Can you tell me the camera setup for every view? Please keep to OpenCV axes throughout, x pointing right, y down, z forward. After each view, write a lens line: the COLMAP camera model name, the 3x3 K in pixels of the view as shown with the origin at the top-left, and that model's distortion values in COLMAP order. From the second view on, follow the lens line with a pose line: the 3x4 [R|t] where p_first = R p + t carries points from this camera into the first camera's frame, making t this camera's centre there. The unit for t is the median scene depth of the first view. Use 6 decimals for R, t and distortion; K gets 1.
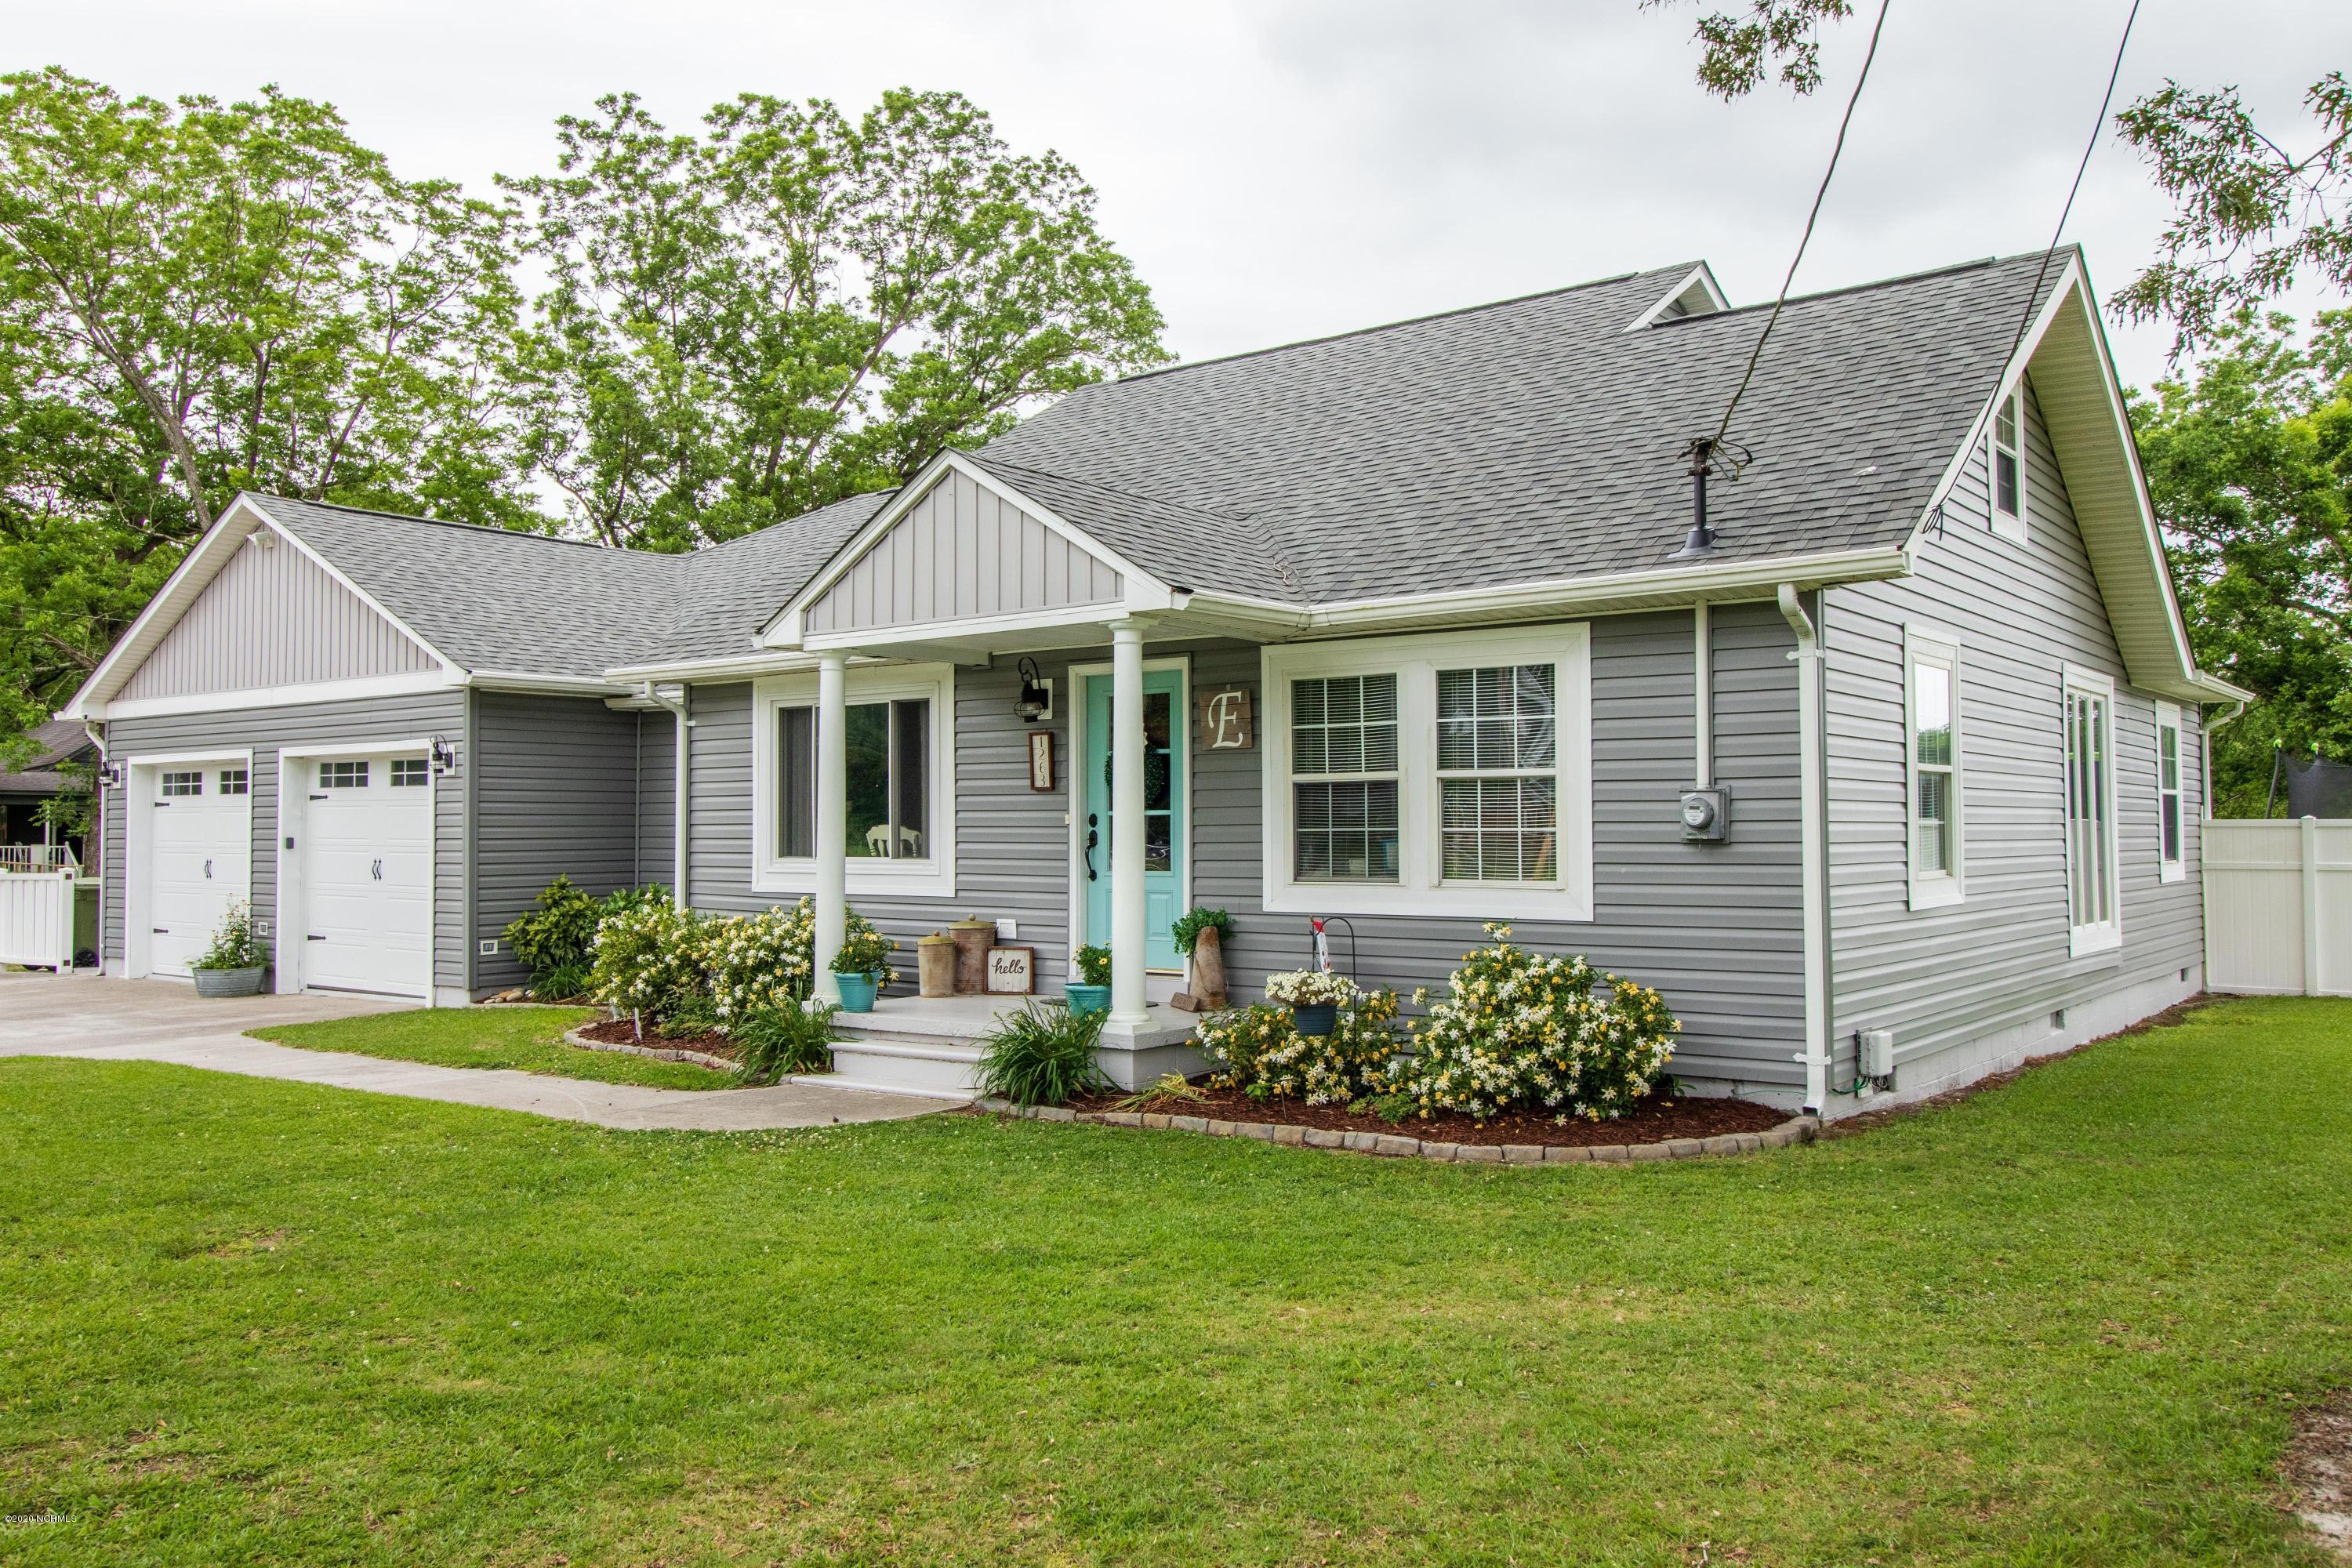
lens RADIAL K [[1867.8, 0, 1176.0], [0, 1867.8, 784.0], [0, 0, 1]] dist [0.004029, -0.006819]
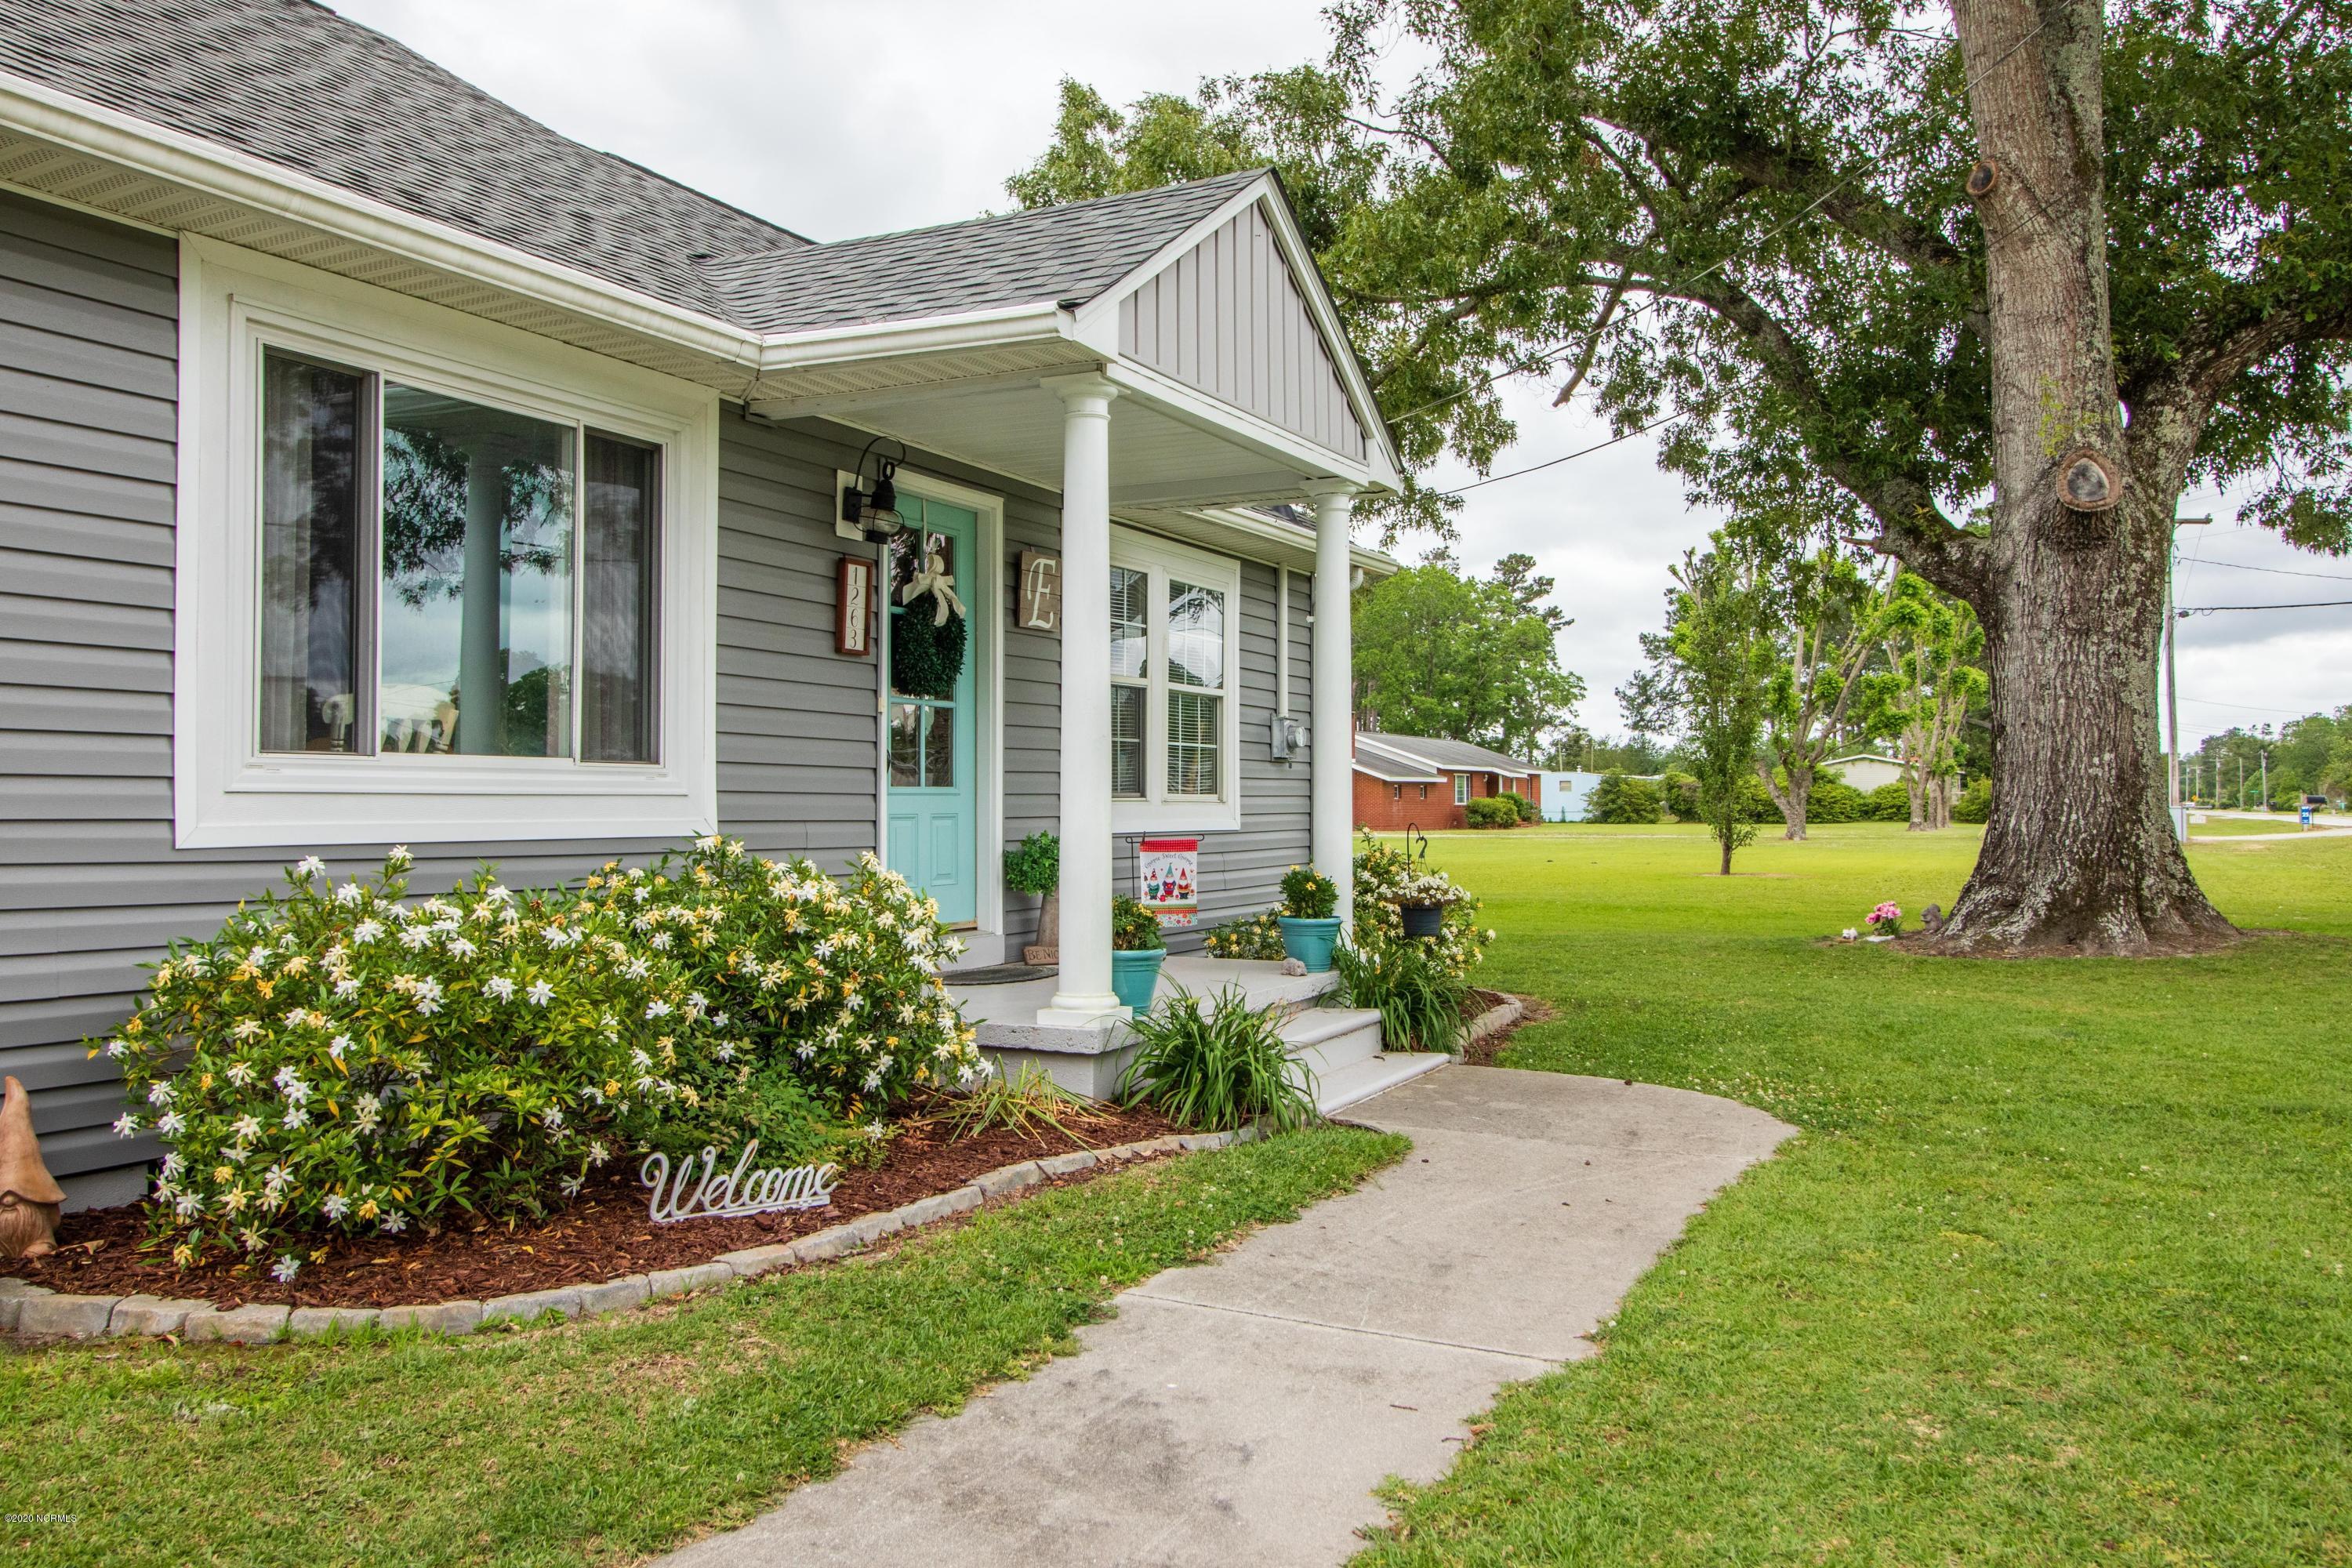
lens RADIAL K [[1867.8, 0, 1176.0], [0, 1867.8, 784.0], [0, 0, 1]] dist [0.004029, -0.006819]
pose [[-0.202793, 0.014884, 0.979108, -0.770451], [-0.023342, 0.999527, -0.020029, 0.061754], [-0.978943, -0.026916, -0.202350, 1.131838]]
